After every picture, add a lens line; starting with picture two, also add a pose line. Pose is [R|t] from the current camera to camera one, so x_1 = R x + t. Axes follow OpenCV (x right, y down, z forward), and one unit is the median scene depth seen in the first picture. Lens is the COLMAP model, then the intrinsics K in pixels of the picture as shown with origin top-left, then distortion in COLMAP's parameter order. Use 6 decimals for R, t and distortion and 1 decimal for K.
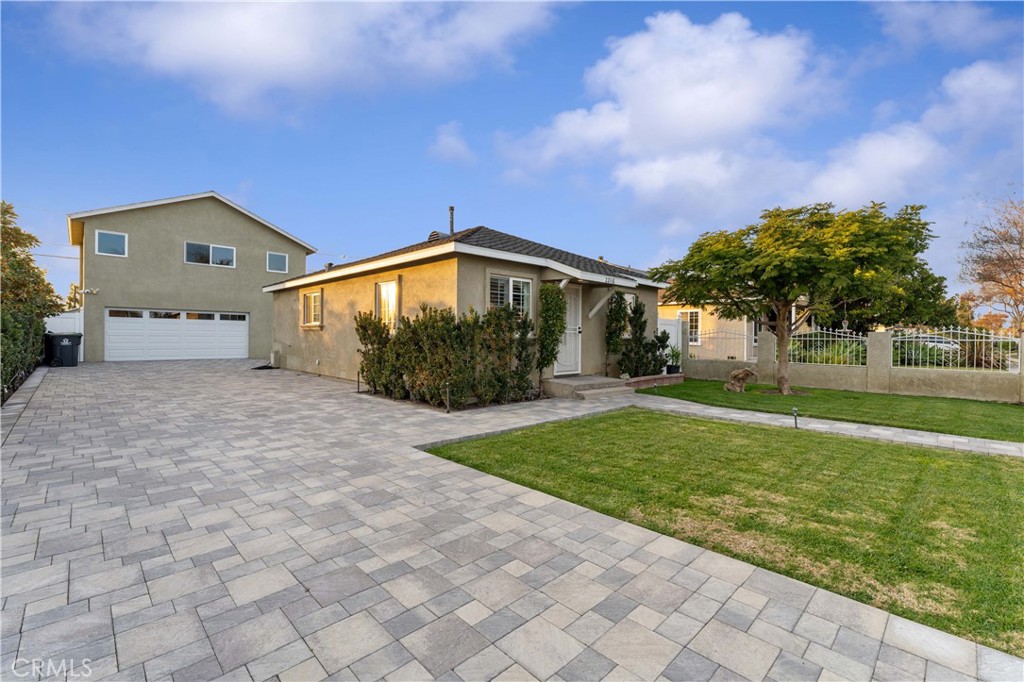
lens RADIAL K [[435.6, 0, 510.4], [0, 435.6, 341.2], [0, 0, 1]] dist [-0.001494, 0.000016]
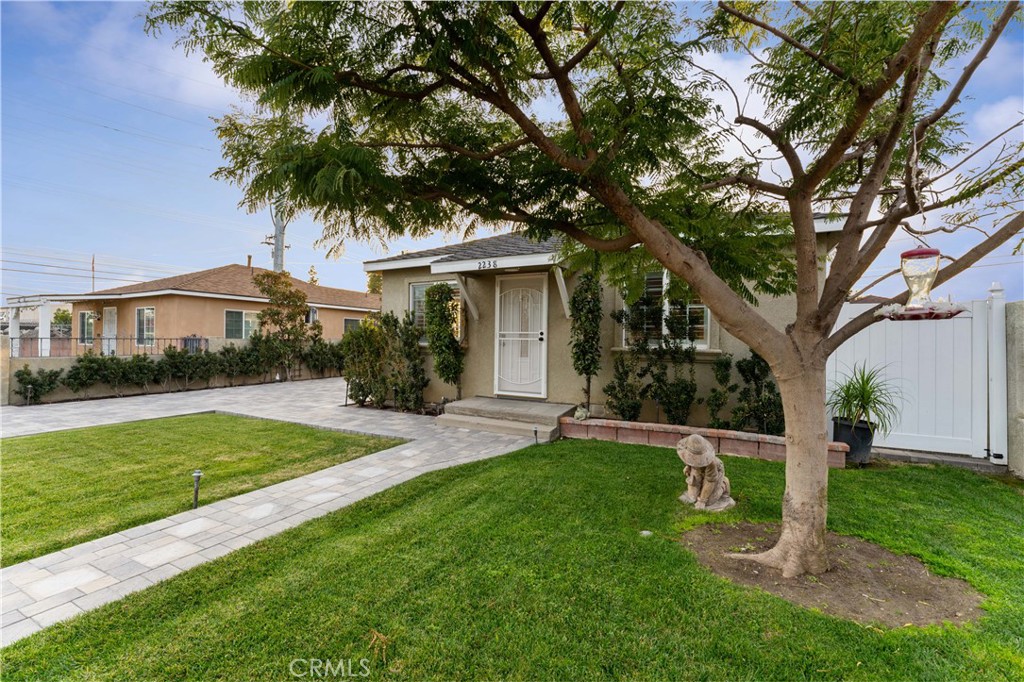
lens RADIAL K [[435.6, 0, 507.8], [0, 435.6, 341.8], [0, 0, 1]] dist [-0.001494, 0.000016]
pose [[0.319149, -0.005236, -0.947690, 0.857403], [-0.017629, 0.999779, -0.011460, -0.008406], [0.947540, 0.020364, 0.318987, 0.765983]]
